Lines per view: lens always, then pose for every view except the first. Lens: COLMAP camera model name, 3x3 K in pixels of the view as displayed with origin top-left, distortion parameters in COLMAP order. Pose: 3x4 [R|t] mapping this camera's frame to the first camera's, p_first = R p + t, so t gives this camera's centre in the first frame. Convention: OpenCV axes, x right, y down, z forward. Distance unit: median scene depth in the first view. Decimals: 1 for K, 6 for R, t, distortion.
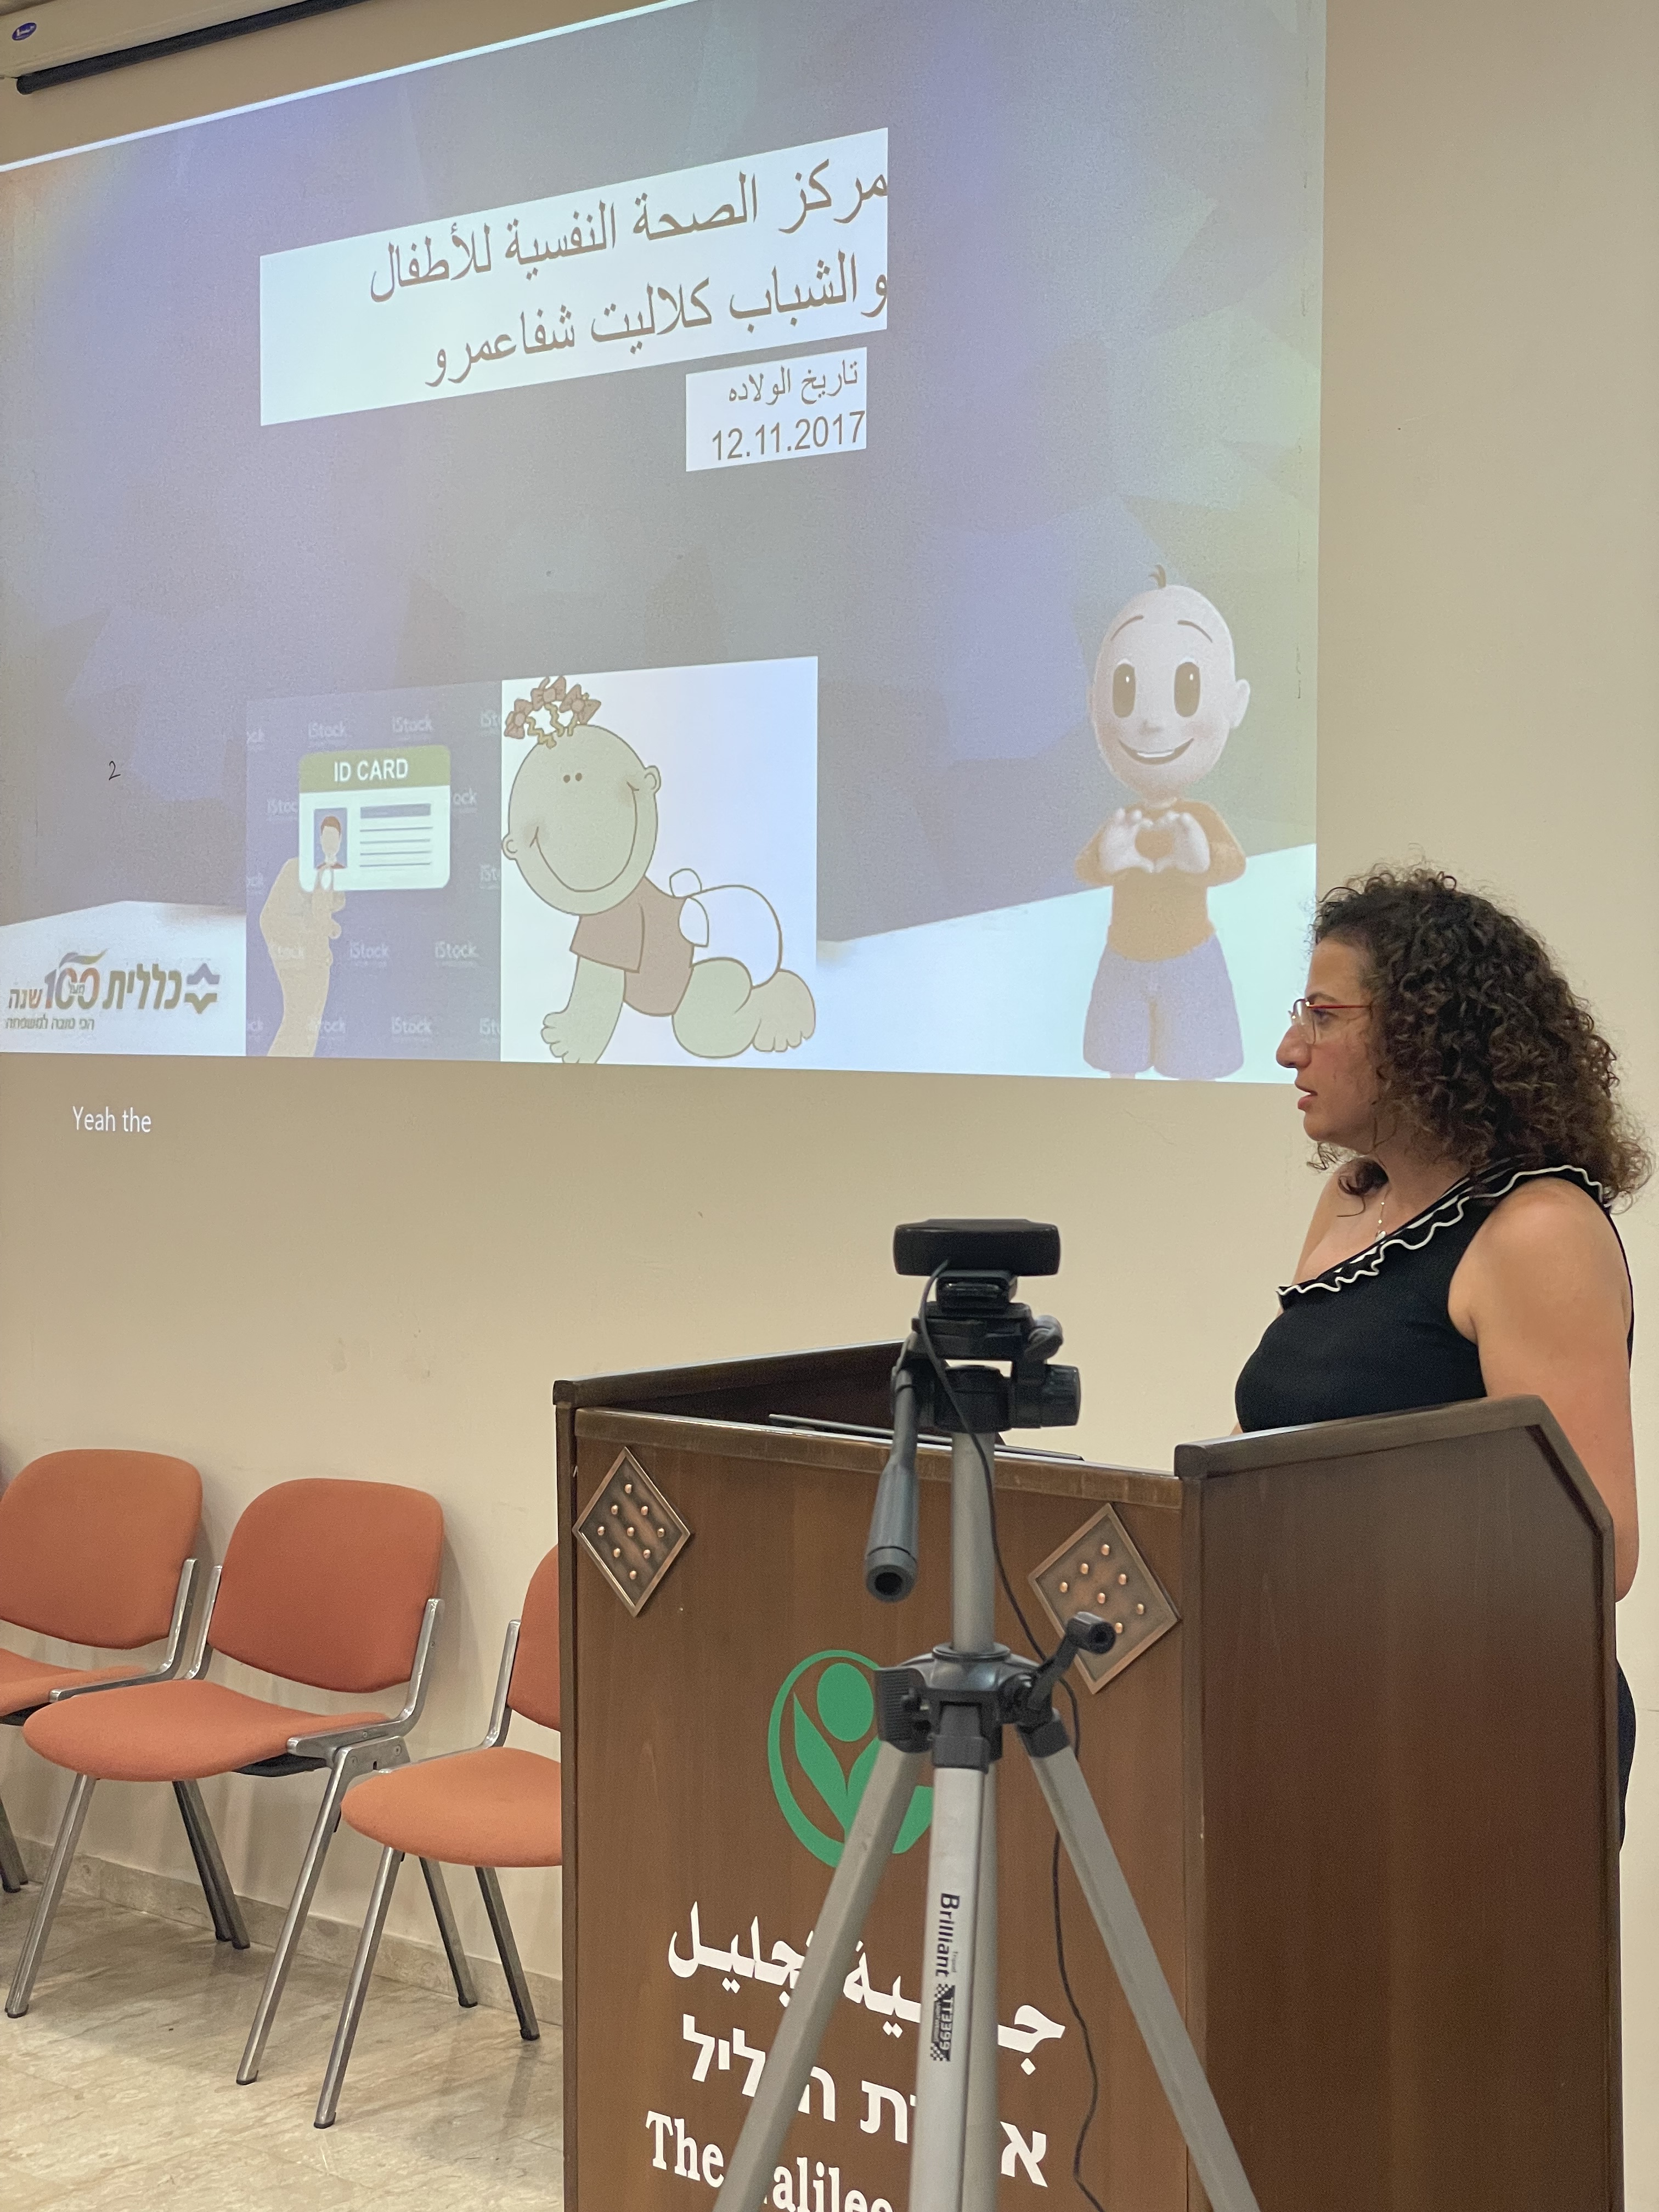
lens RADIAL K [[3366.7, 0, 889.4], [0, 3366.7, 1081.9], [0, 0, 1]] dist [0.146161, 0.000000]
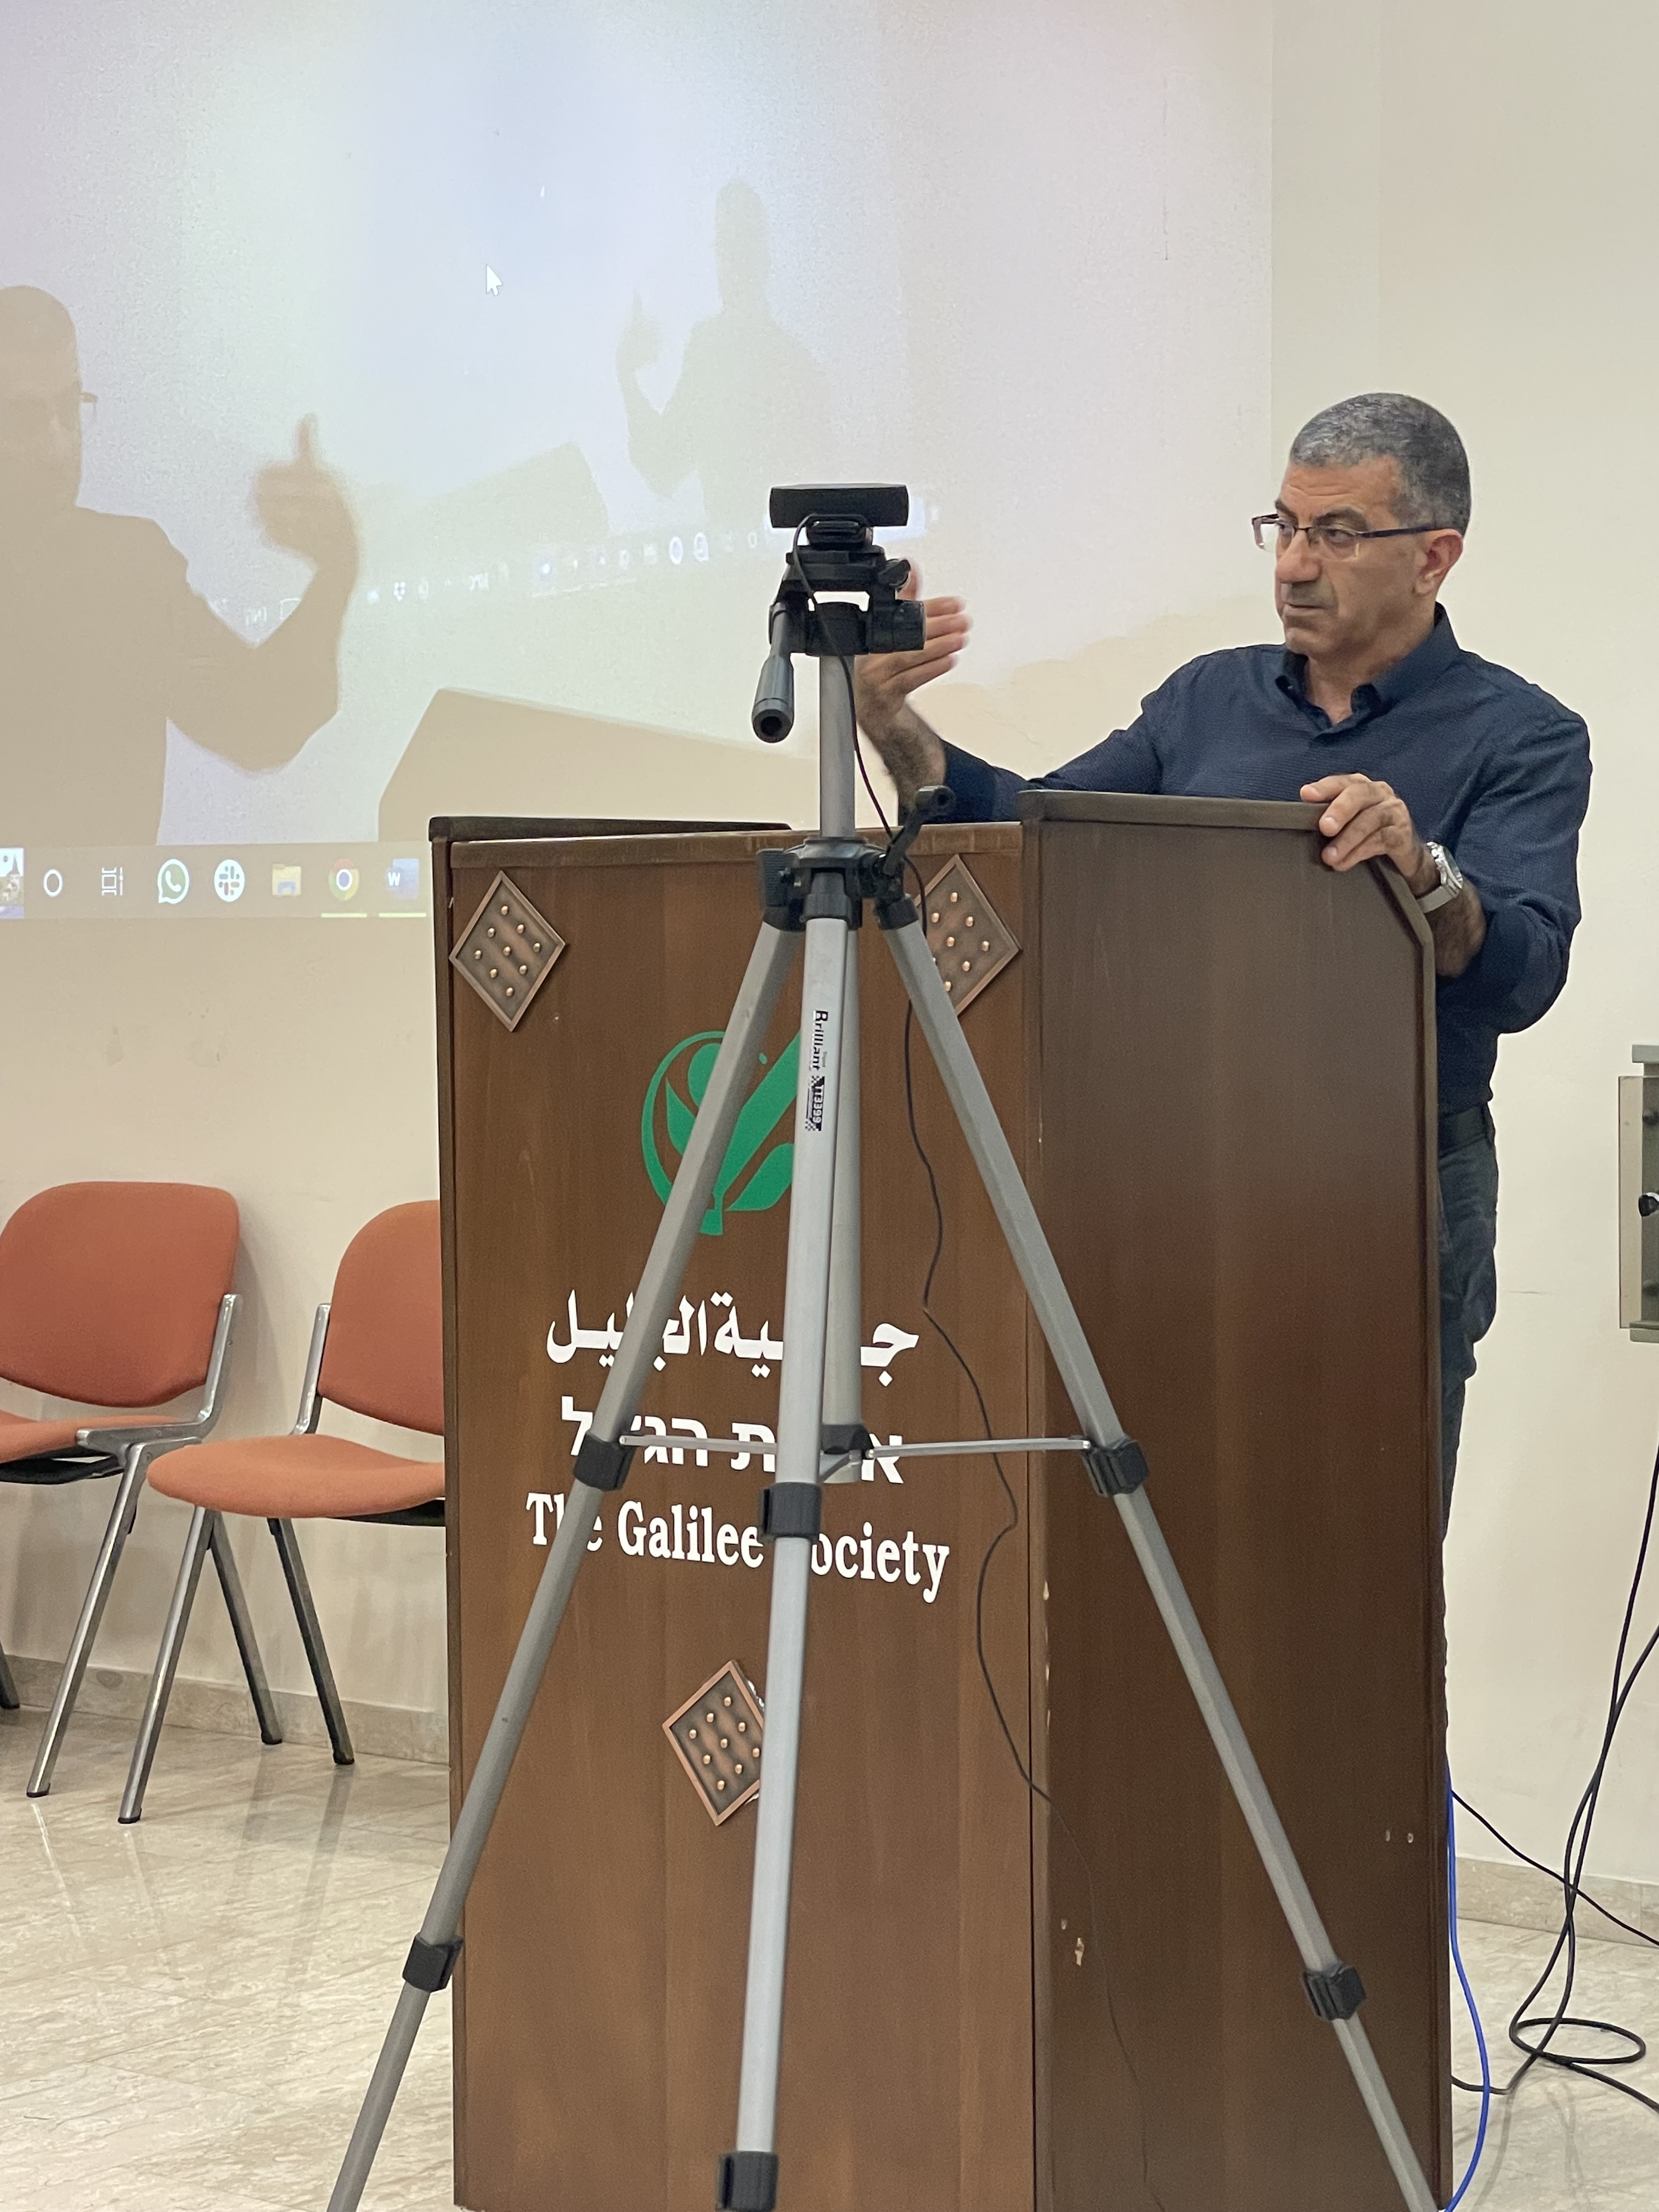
lens RADIAL K [[4533.4, 0, 845.4], [0, 4533.4, 1100.1], [0, 0, 1]] dist [0.208884, 0.000000]
pose [[0.999451, -0.006442, 0.032508, -0.017637], [0.006088, 0.999921, 0.010973, 0.166948], [-0.032576, -0.010769, 0.999411, -0.422499]]
